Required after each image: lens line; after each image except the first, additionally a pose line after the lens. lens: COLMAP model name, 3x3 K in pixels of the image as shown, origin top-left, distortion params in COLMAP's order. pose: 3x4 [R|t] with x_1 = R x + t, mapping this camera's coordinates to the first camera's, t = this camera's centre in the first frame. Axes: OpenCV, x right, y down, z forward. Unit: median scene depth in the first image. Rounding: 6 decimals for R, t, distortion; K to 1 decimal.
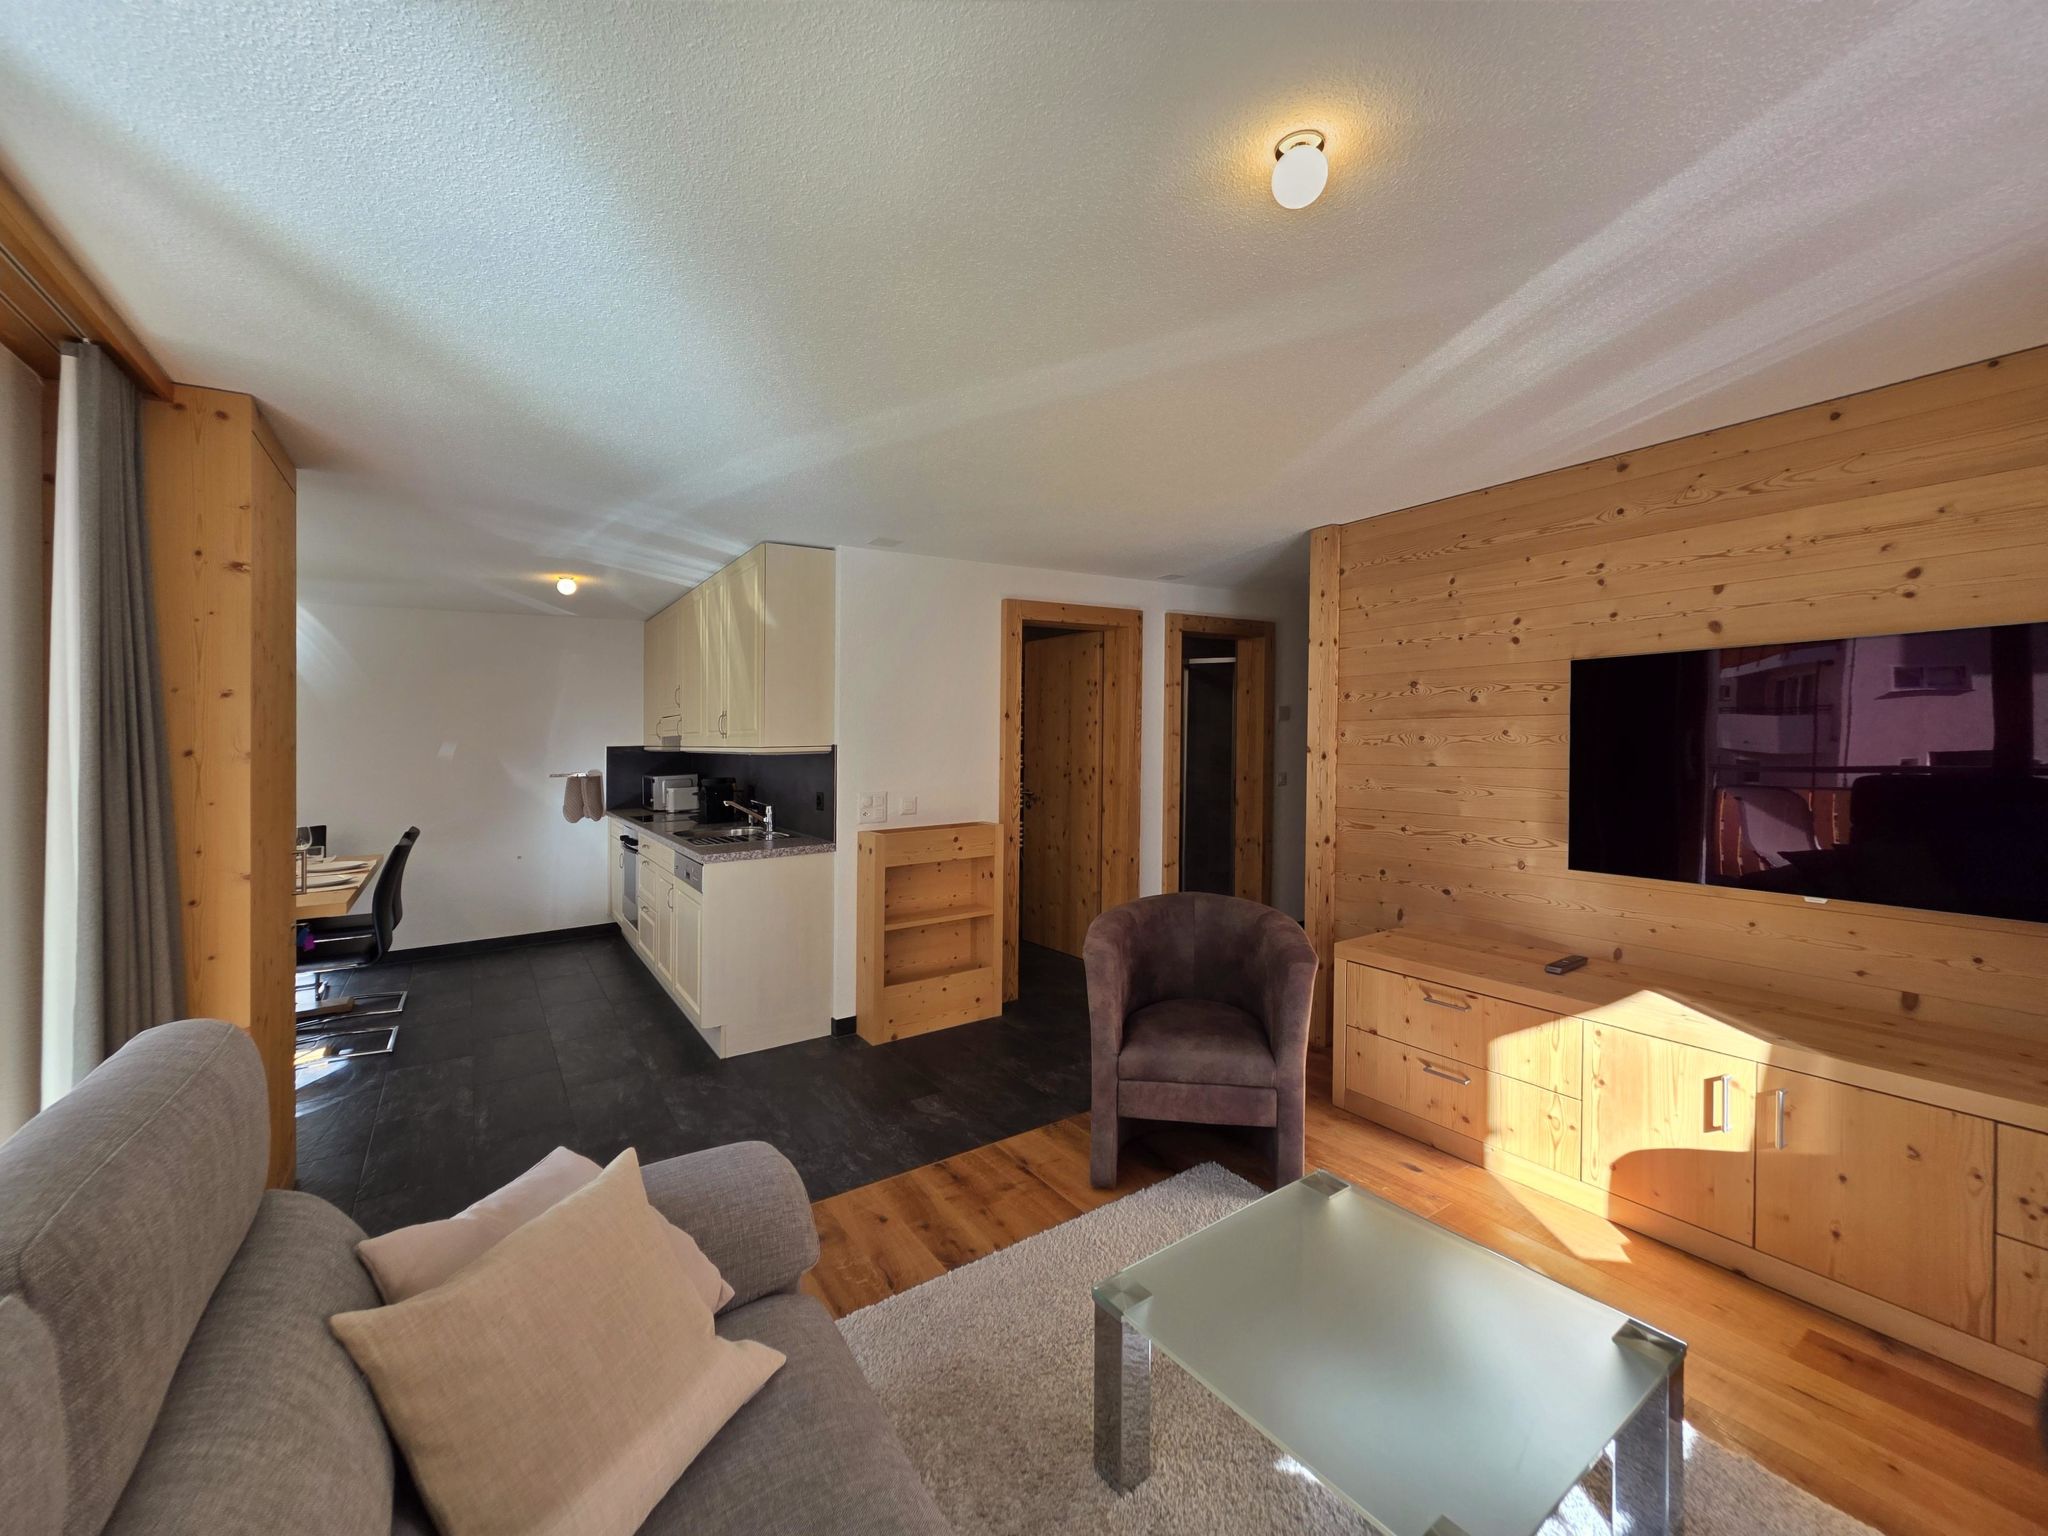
lens RADIAL K [[816.0, 0, 1023.0], [0, 816.0, 742.9], [0, 0, 1]] dist [-0.000273, 0.000023]
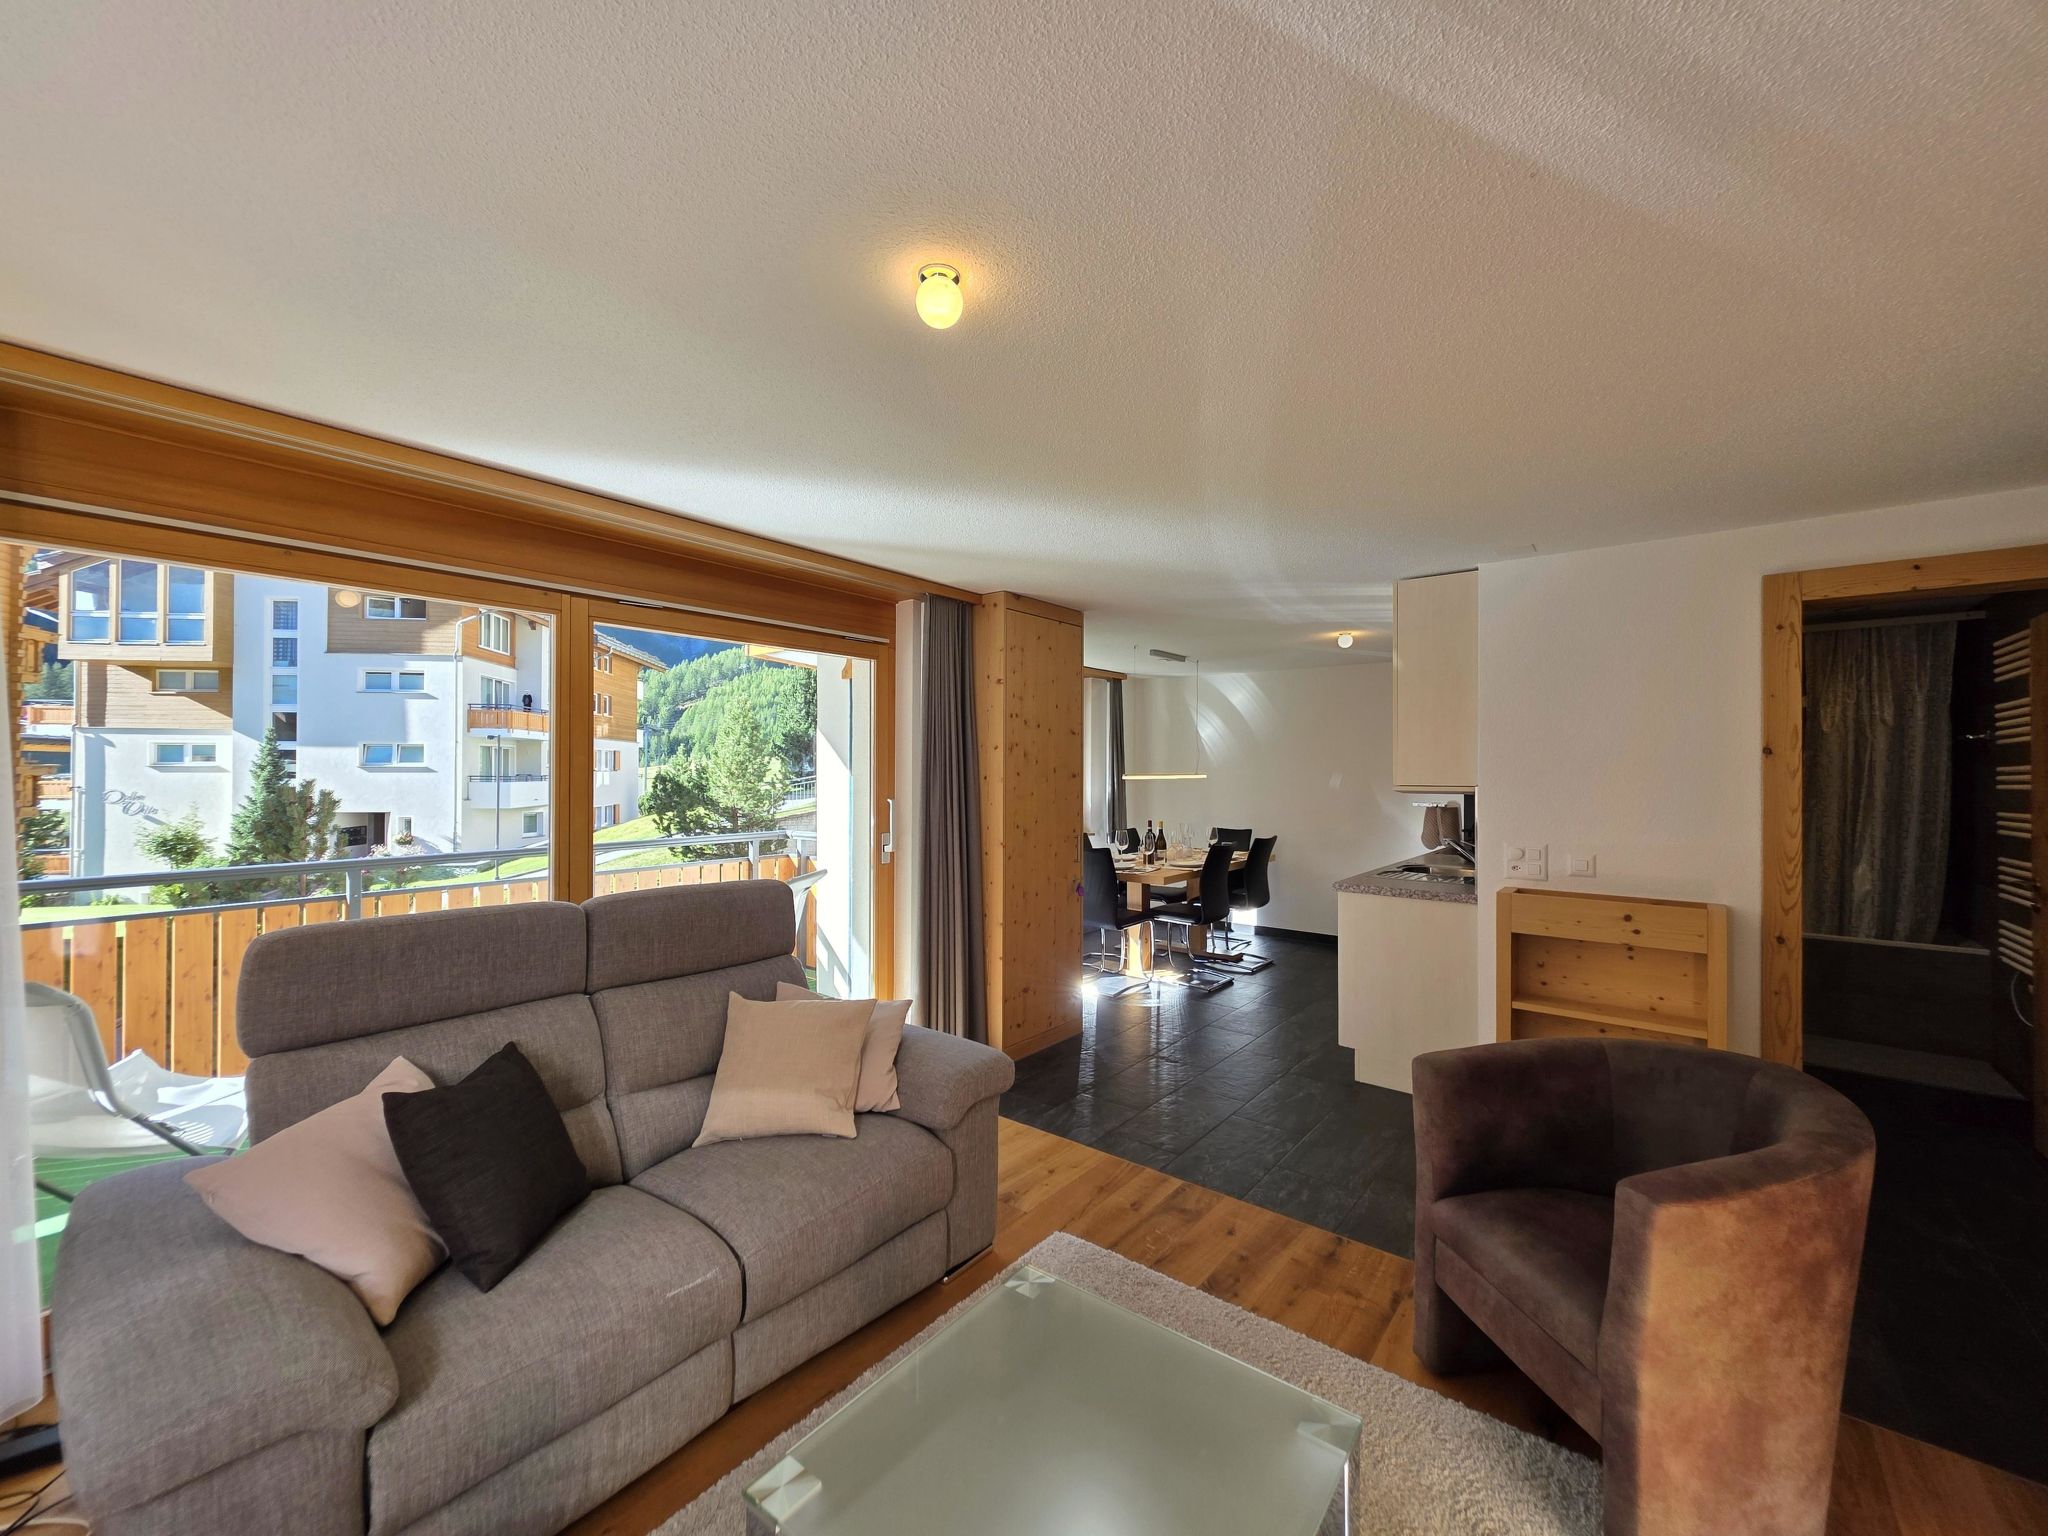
lens RADIAL K [[817.9, 0, 1028.2], [0, 817.9, 752.3], [0, 0, 1]] dist [0.000919, -0.000011]
pose [[0.311905, -0.002843, -0.950109, 0.358289], [-0.016243, 0.999833, -0.008324, -0.014433], [0.949975, 0.018029, 0.311806, 0.189239]]
